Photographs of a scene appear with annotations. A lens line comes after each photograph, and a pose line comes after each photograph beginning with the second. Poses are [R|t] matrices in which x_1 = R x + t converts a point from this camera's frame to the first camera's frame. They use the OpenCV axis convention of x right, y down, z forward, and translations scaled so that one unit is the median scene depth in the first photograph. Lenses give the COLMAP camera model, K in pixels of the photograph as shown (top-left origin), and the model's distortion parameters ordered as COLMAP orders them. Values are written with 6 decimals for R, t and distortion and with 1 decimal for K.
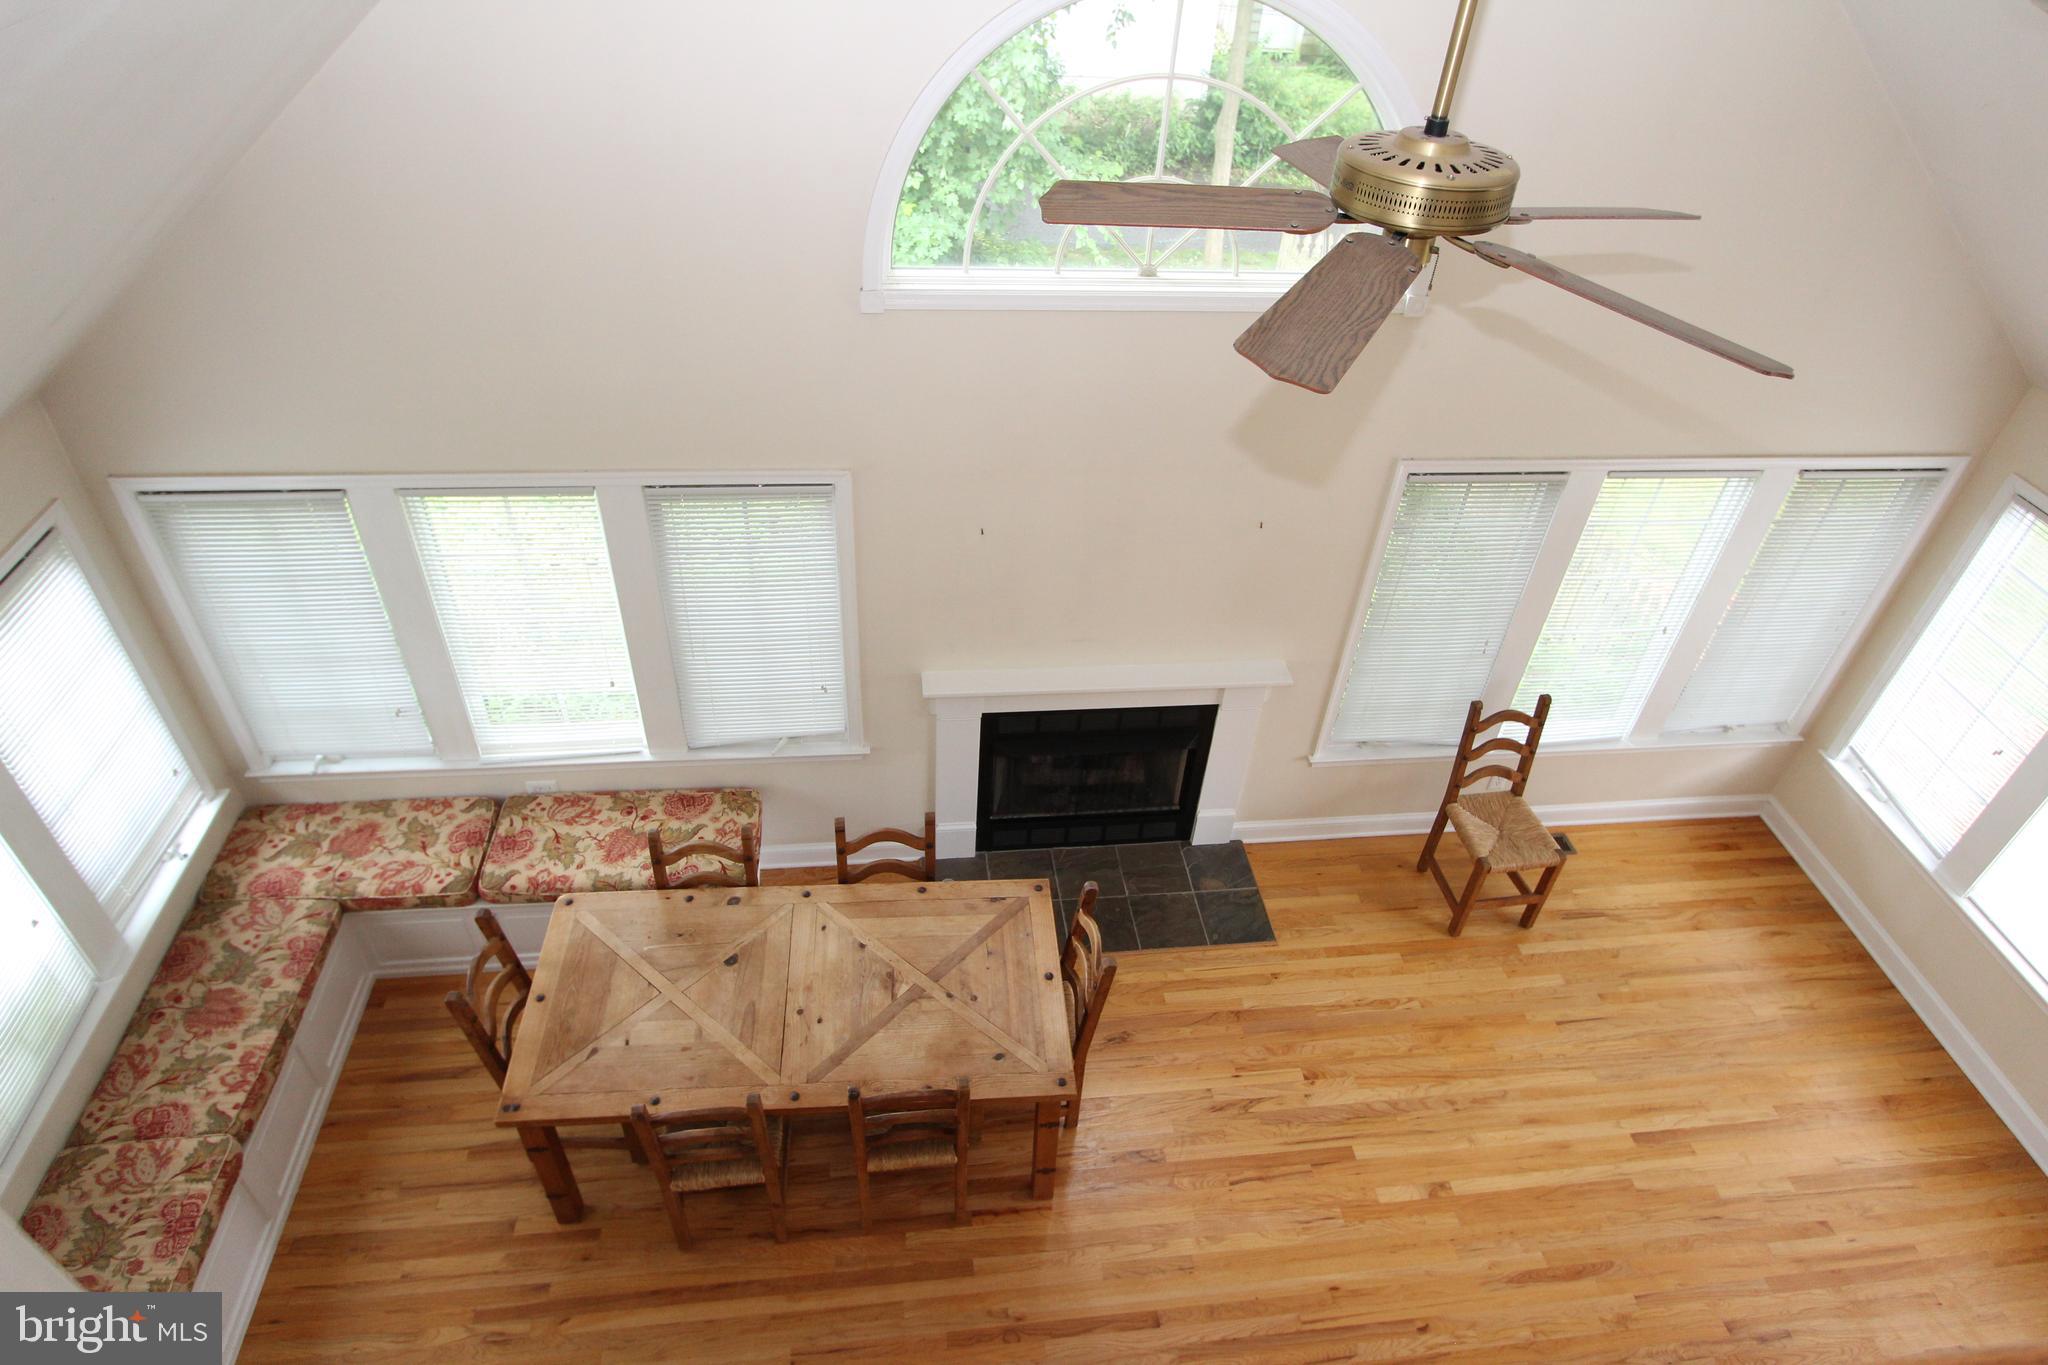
lens RADIAL K [[1188.1, 0, 1020.8], [0, 1188.1, 667.2], [0, 0, 1]] dist [-0.008298, -0.000650]
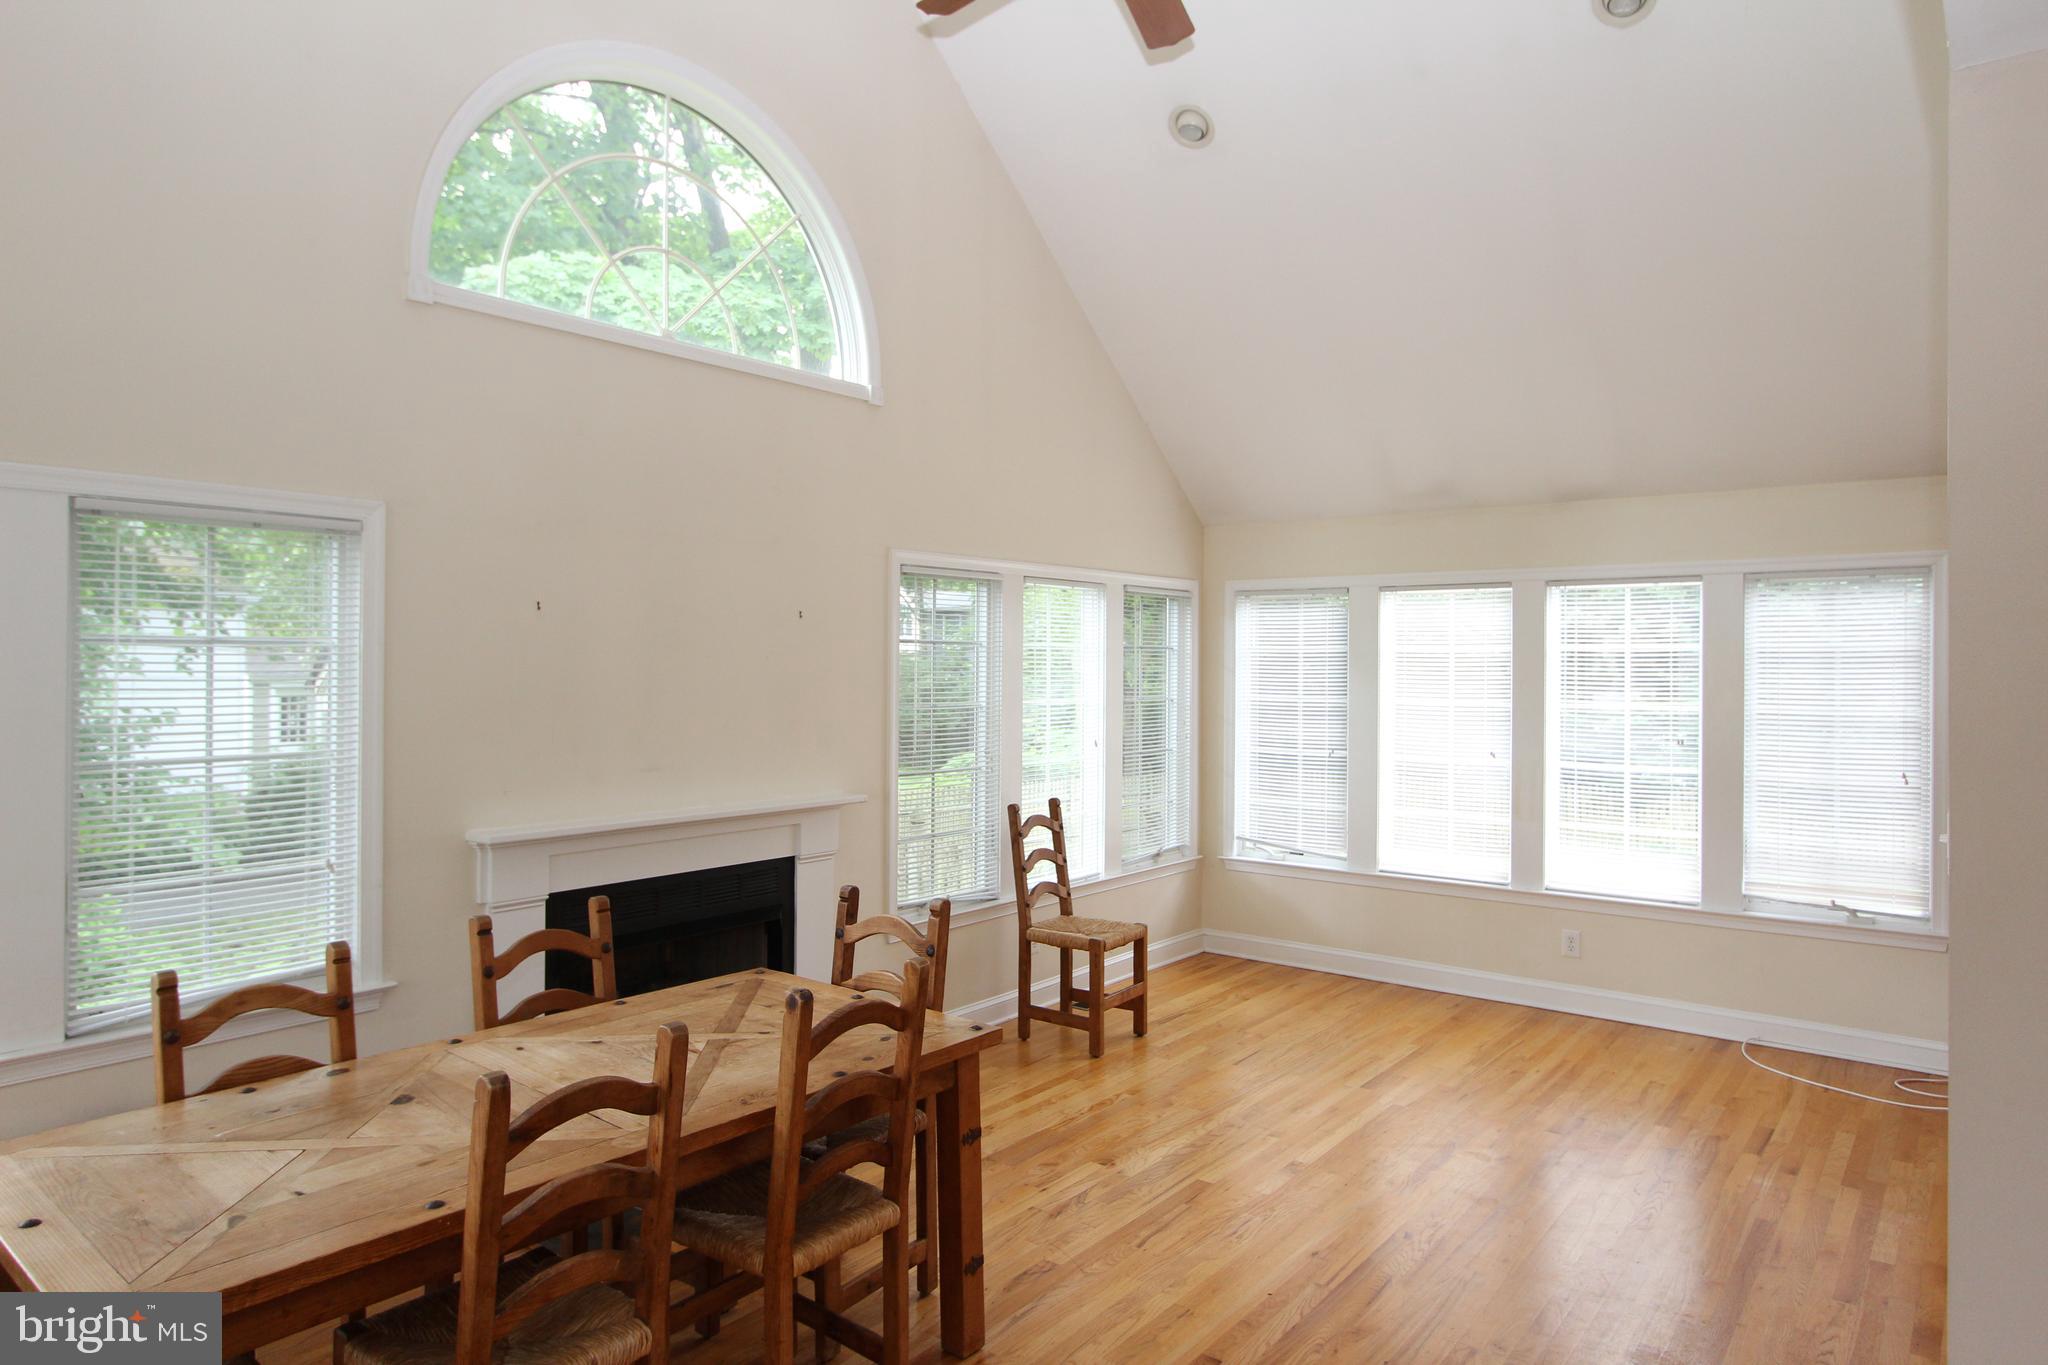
lens RADIAL K [[1264.6, 0, 1012.9], [0, 1264.6, 650.1], [0, 0, 1]] dist [-0.024876, 0.013116]
pose [[0.708142, -0.041710, 0.704837, -0.412960], [0.471109, 0.771466, -0.427665, 0.435356], [-0.525920, 0.634902, 0.565957, 0.342172]]
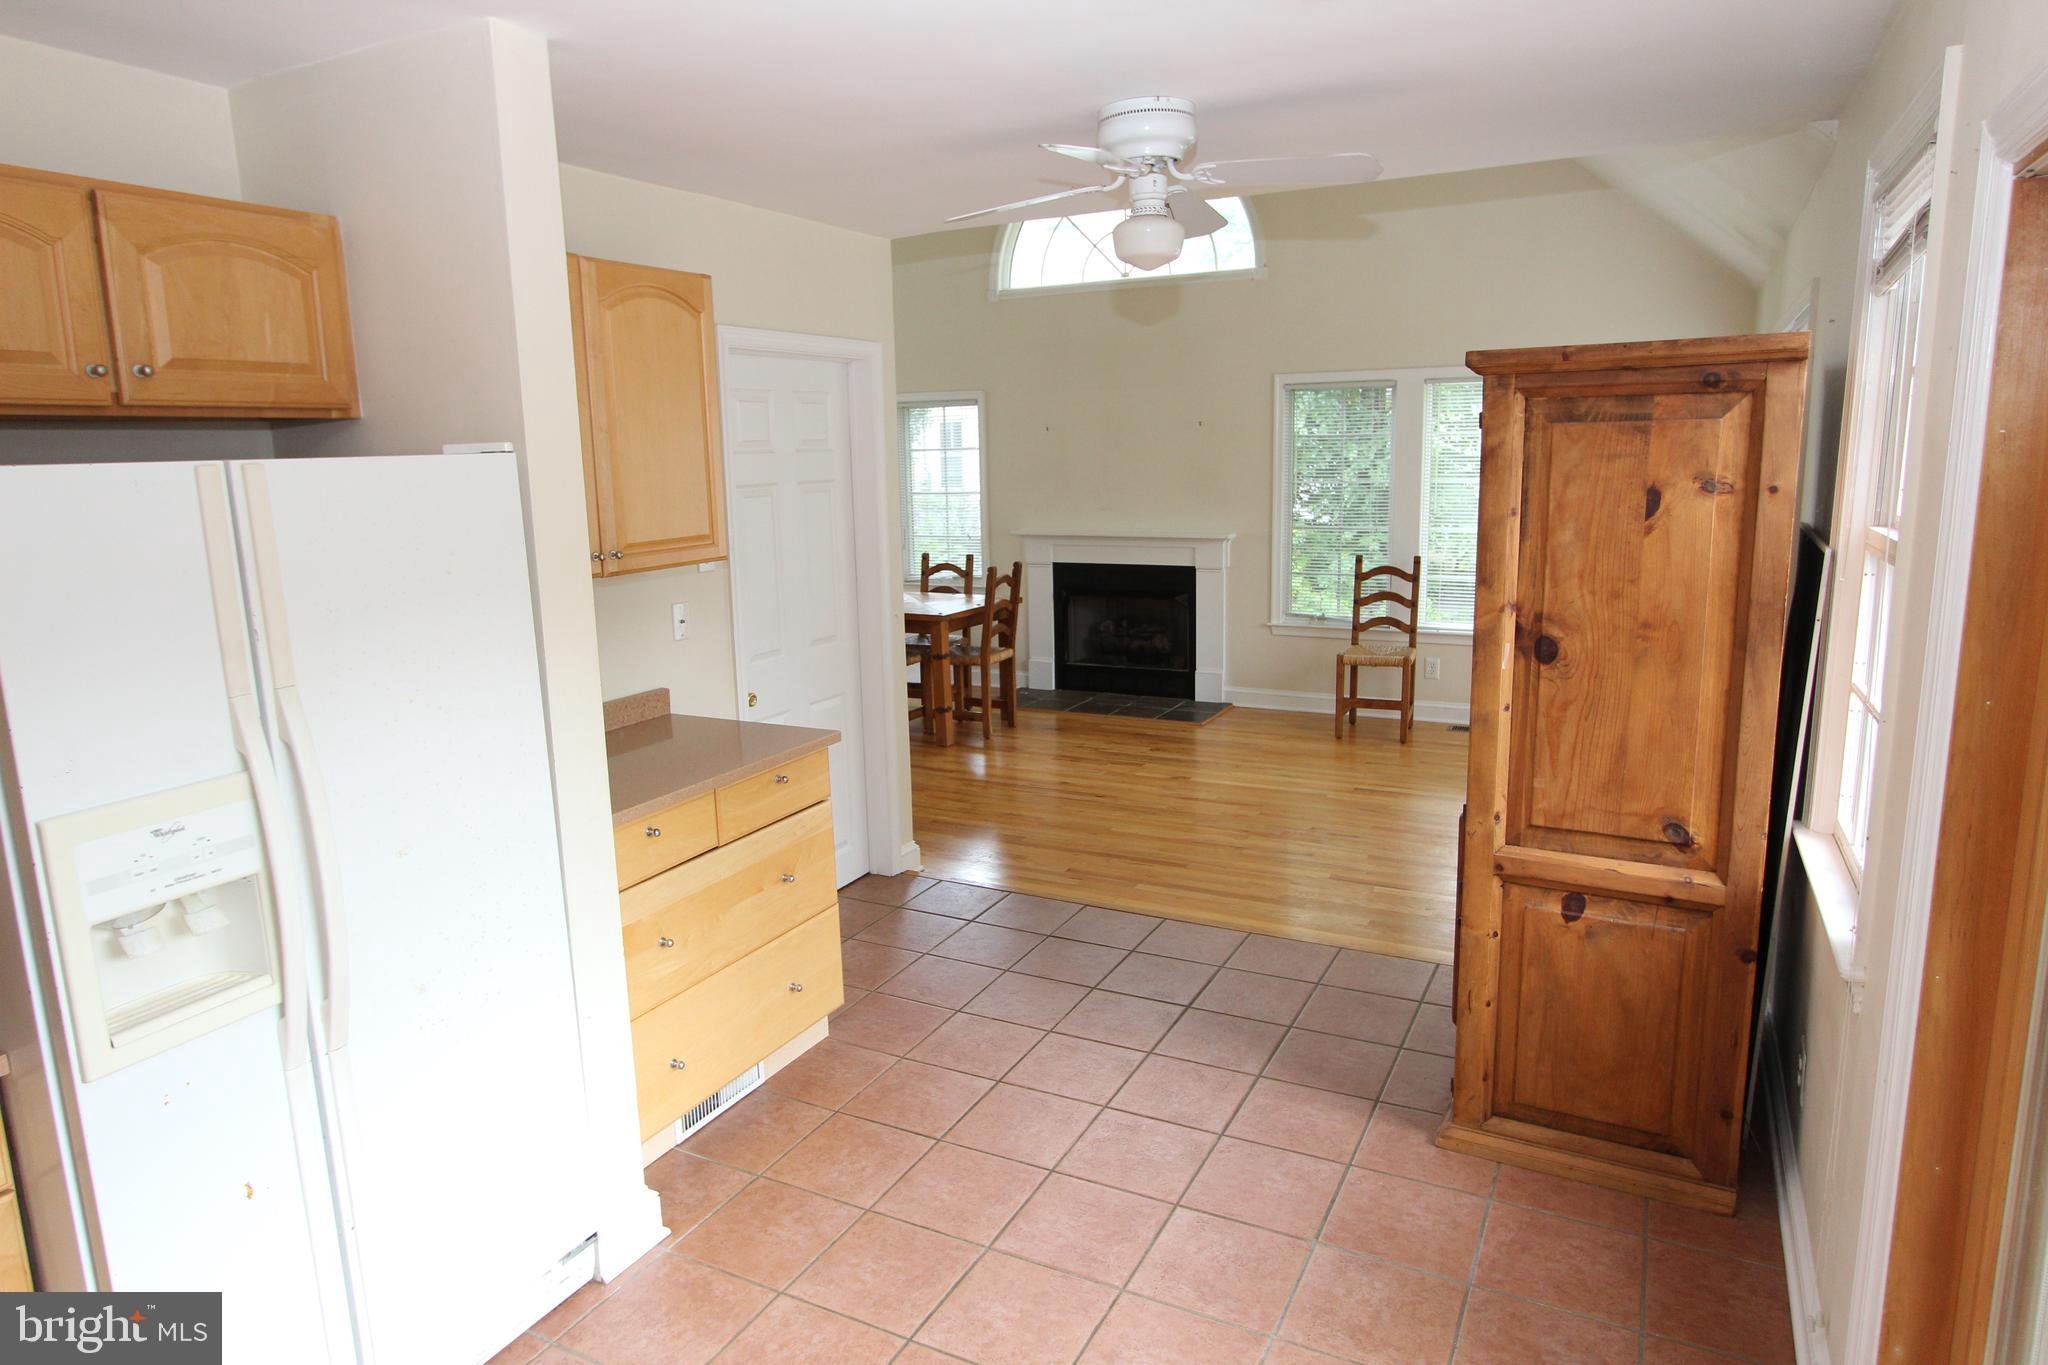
lens RADIAL K [[1188.1, 0, 1020.8], [0, 1188.1, 667.2], [0, 0, 1]] dist [-0.008298, -0.000650]
pose [[0.825187, 0.037239, -0.563631, 0.946893], [-0.308898, 0.865154, -0.395083, 0.909818], [0.472914, 0.500122, 0.725417, -0.145490]]
